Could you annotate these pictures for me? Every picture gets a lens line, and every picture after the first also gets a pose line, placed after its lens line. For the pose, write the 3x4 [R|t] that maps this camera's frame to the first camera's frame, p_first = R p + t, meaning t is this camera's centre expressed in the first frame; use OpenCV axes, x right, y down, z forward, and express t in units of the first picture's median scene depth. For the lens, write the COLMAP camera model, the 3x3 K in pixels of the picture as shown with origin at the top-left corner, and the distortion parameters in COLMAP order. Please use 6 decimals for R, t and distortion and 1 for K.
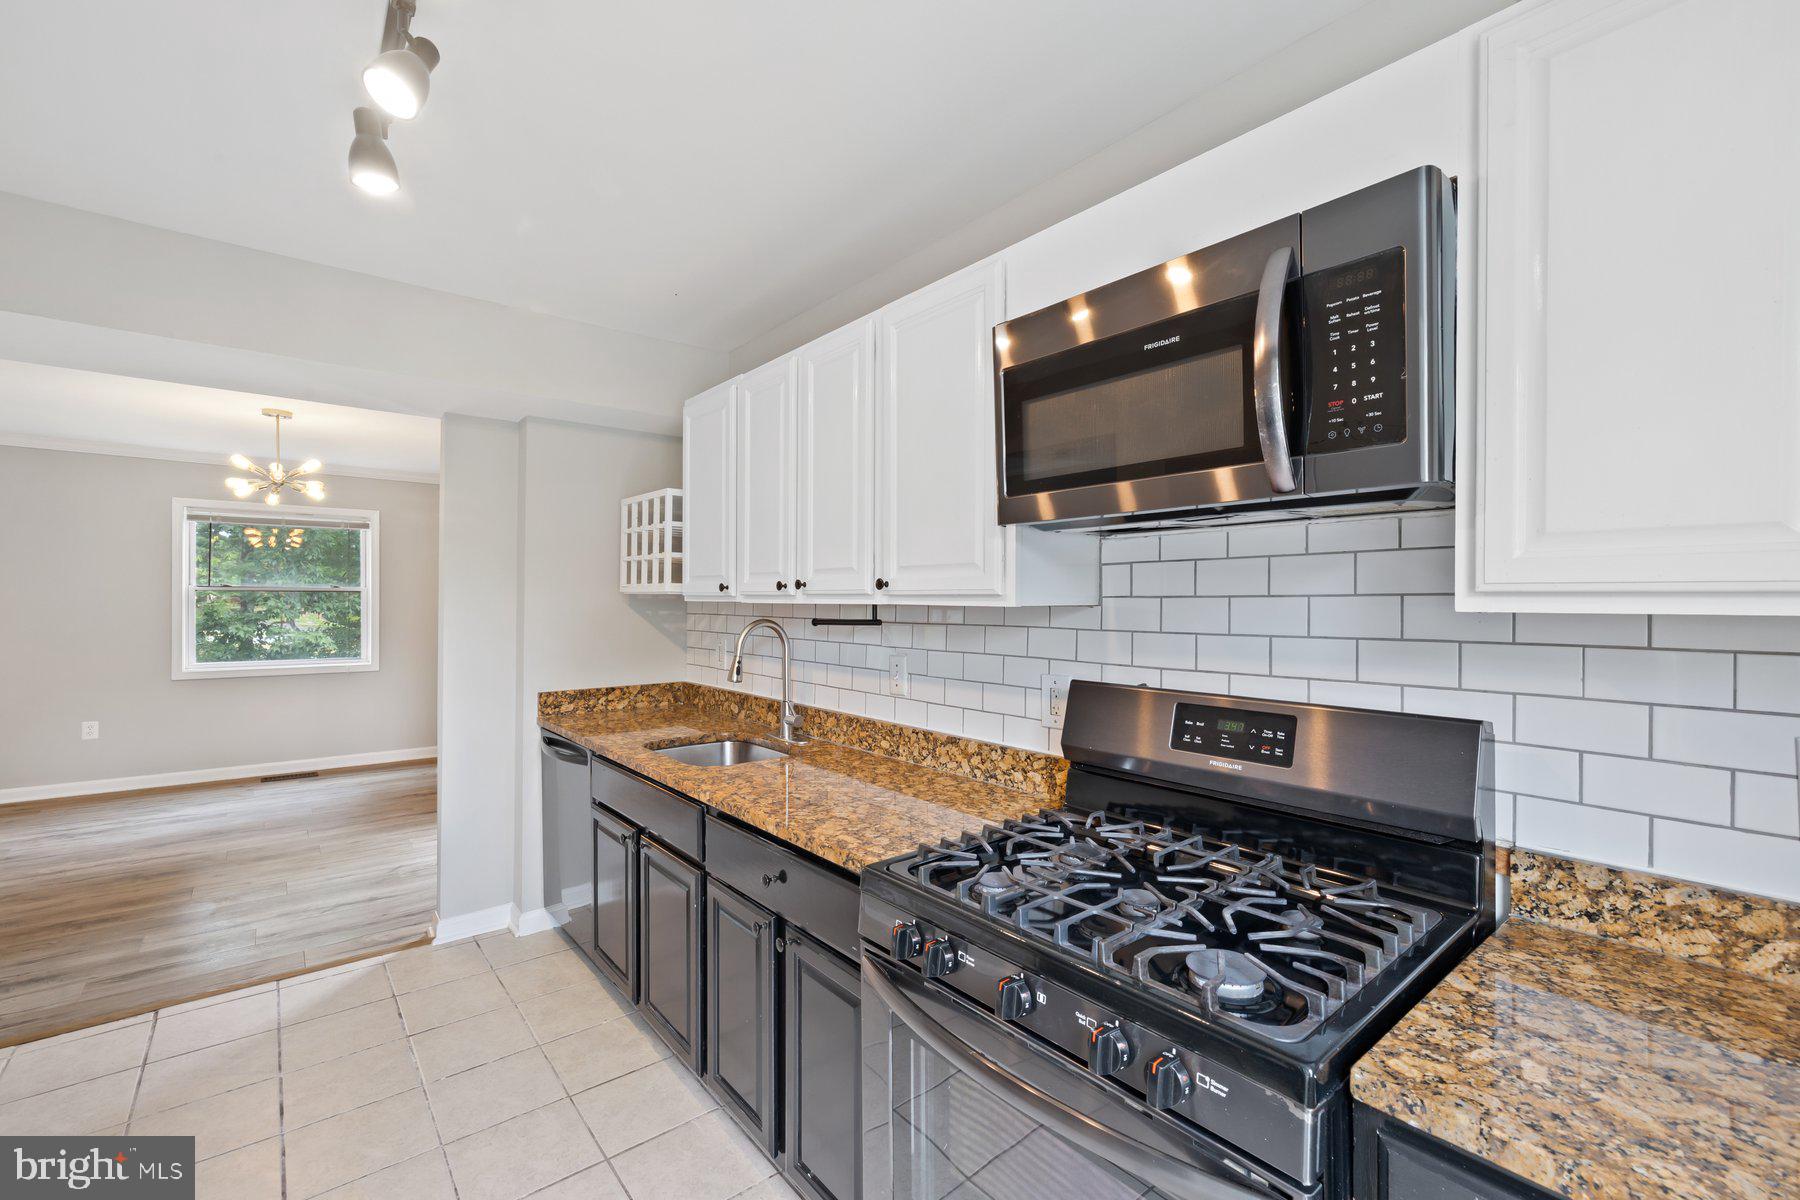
lens RADIAL K [[759.5, 0, 893.2], [0, 759.5, 602.2], [0, 0, 1]] dist [-0.000714, 0.000167]
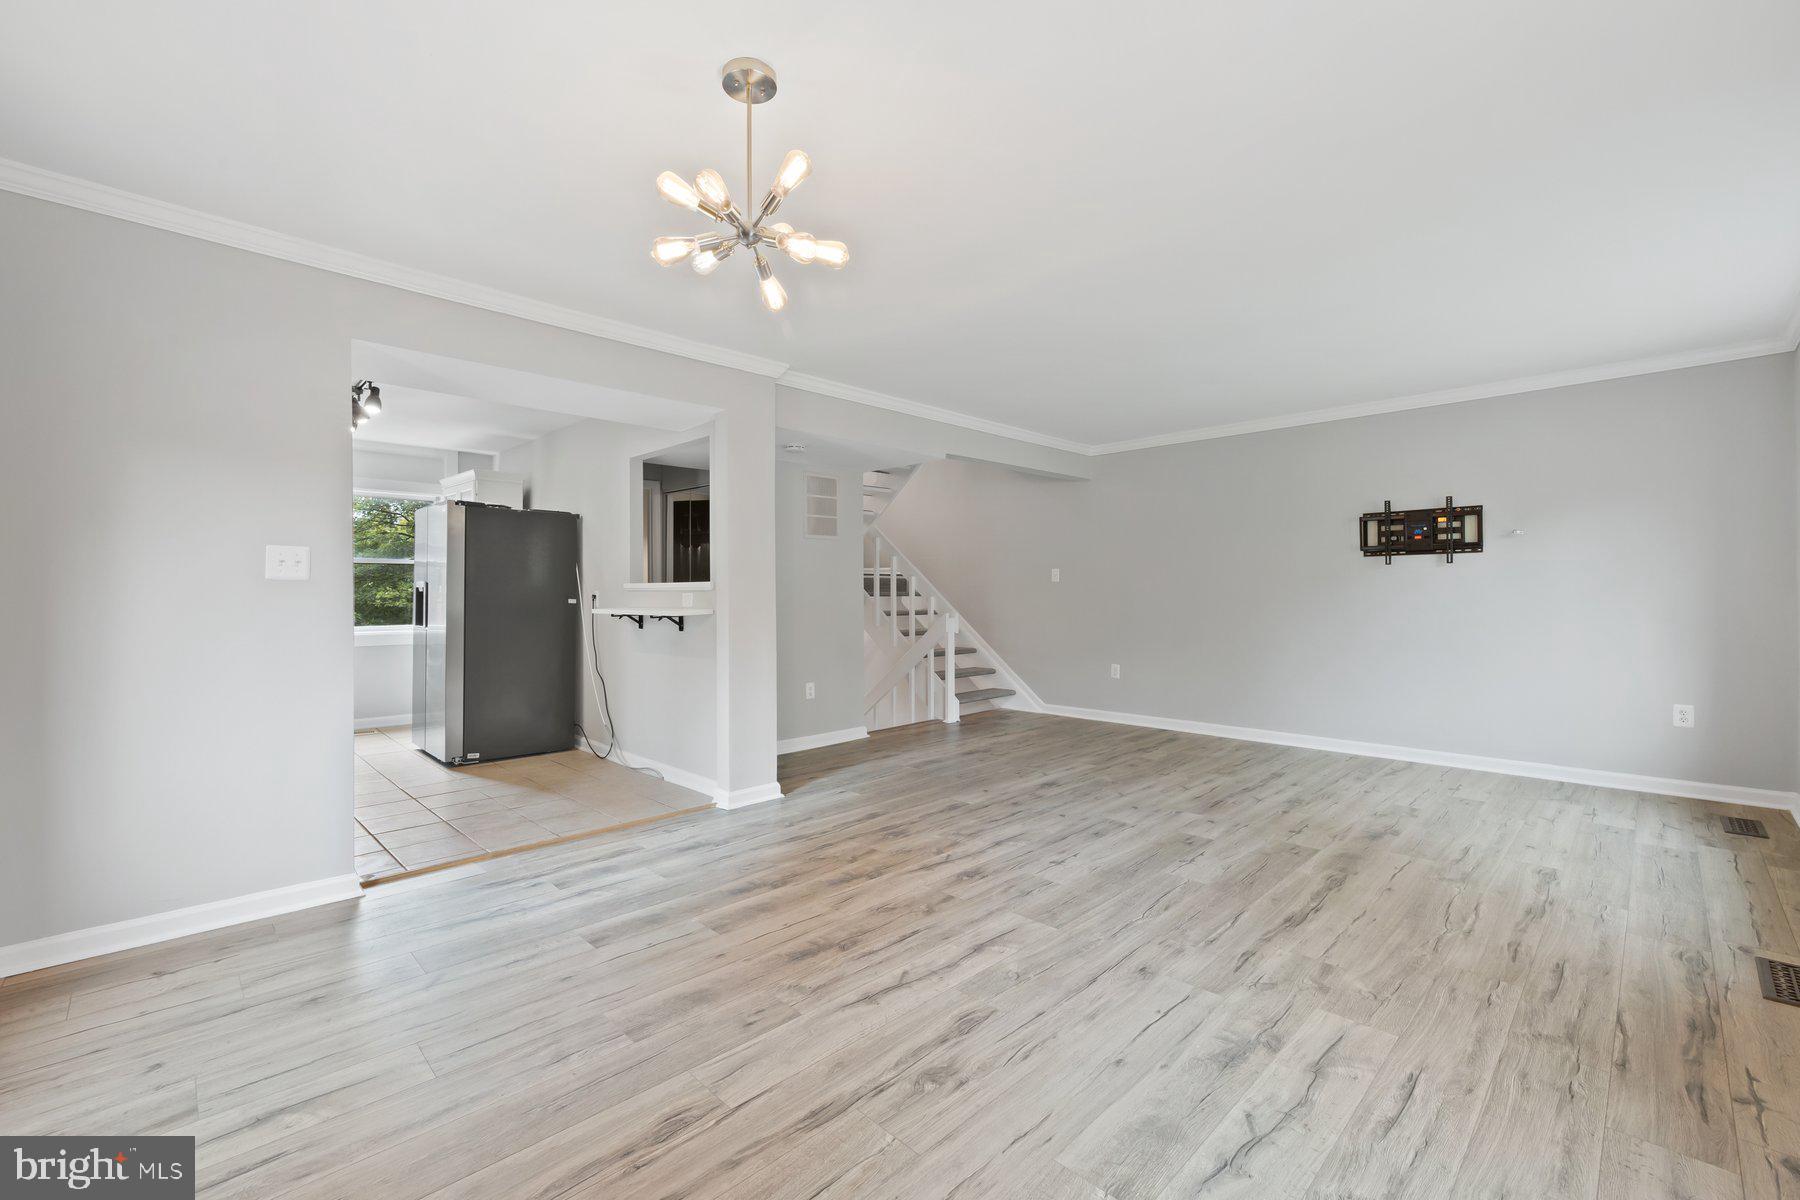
lens RADIAL K [[757.0, 0, 895.5], [0, 757.0, 593.6], [0, 0, 1]] dist [0.000188, -0.000082]
pose [[-0.996079, -0.005763, -0.088279, -1.526957], [-0.005716, 0.999983, -0.000779, 0.085125], [0.088282, -0.000271, -0.996095, 2.572433]]
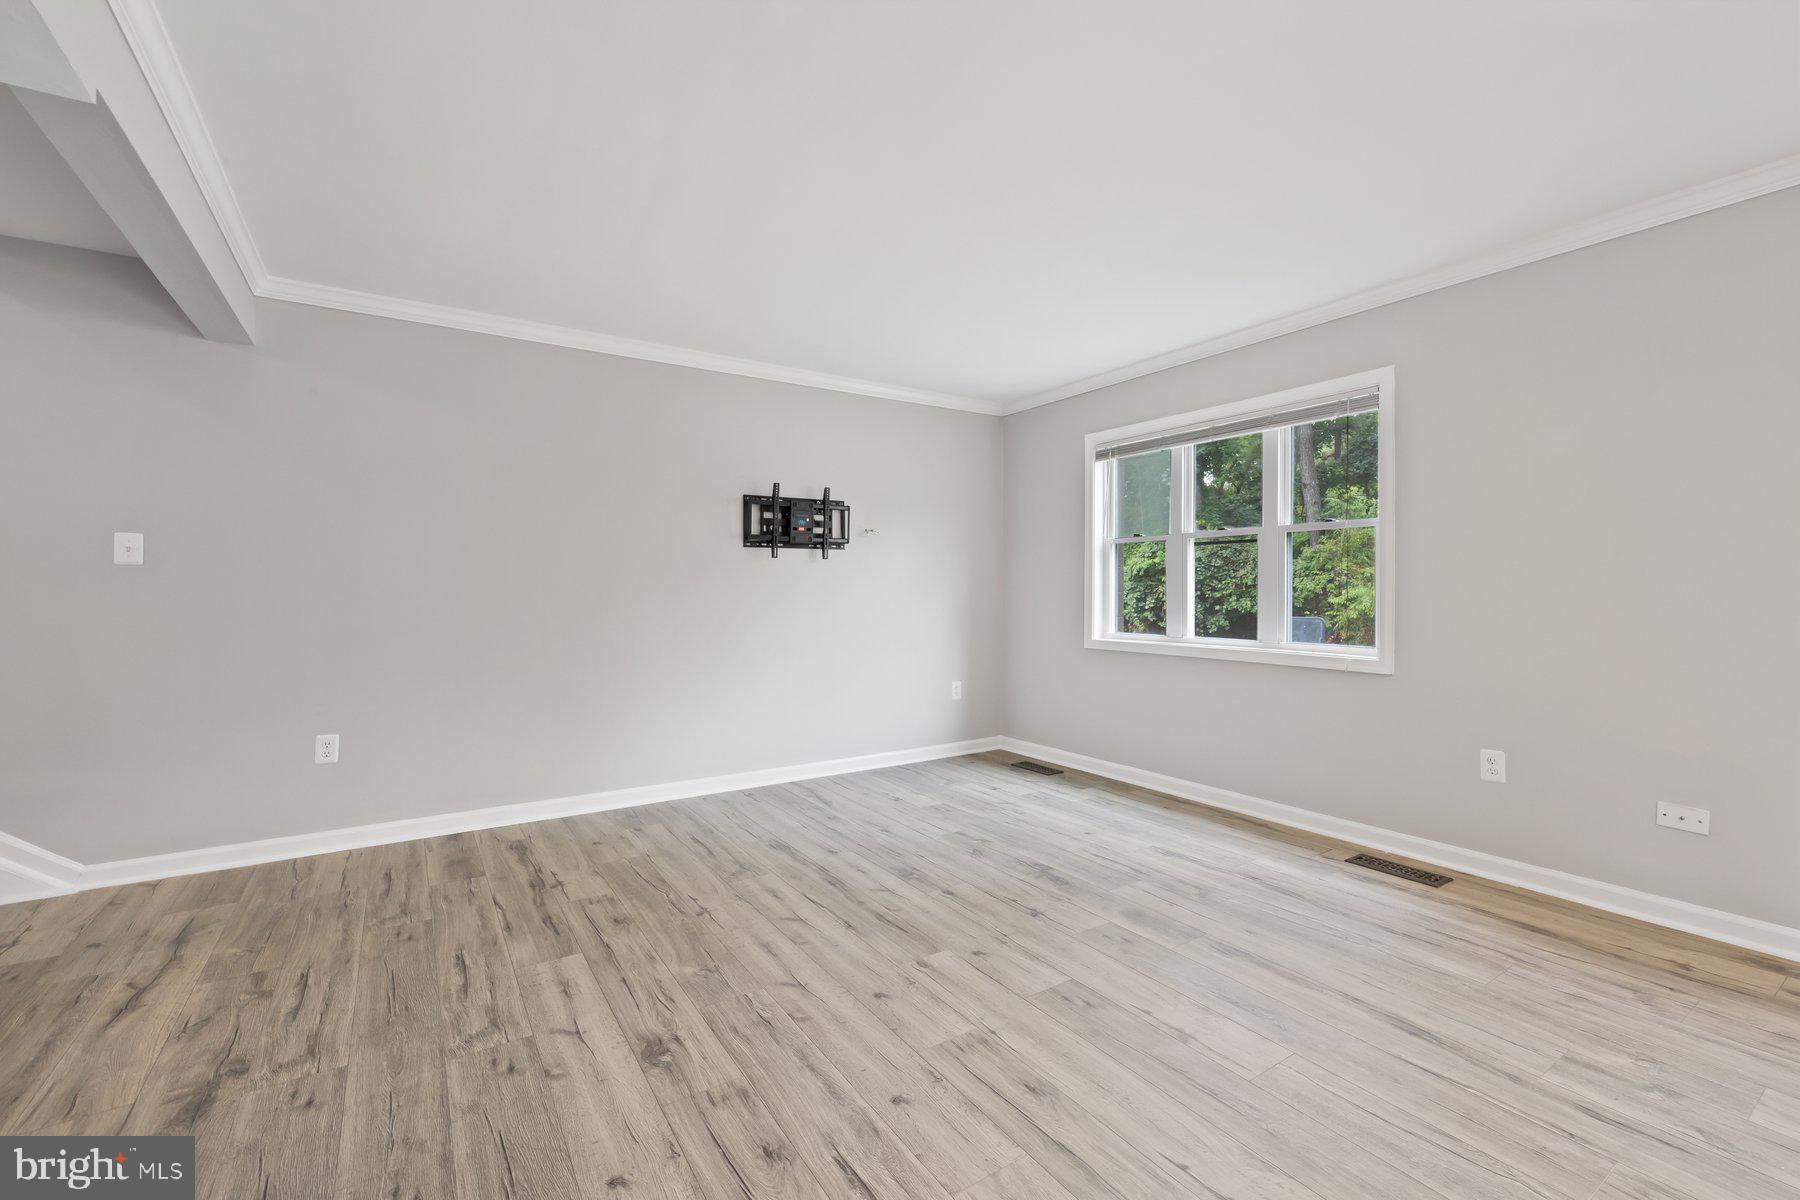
lens RADIAL K [[754.9, 0, 895.1], [0, 754.9, 590.7], [0, 0, 1]] dist [0.001504, 0.000226]
pose [[-0.112700, -0.007838, -0.993598, -1.327014], [0.001592, 0.999966, -0.008068, 0.087750], [0.993628, -0.002491, -0.112684, 1.073282]]
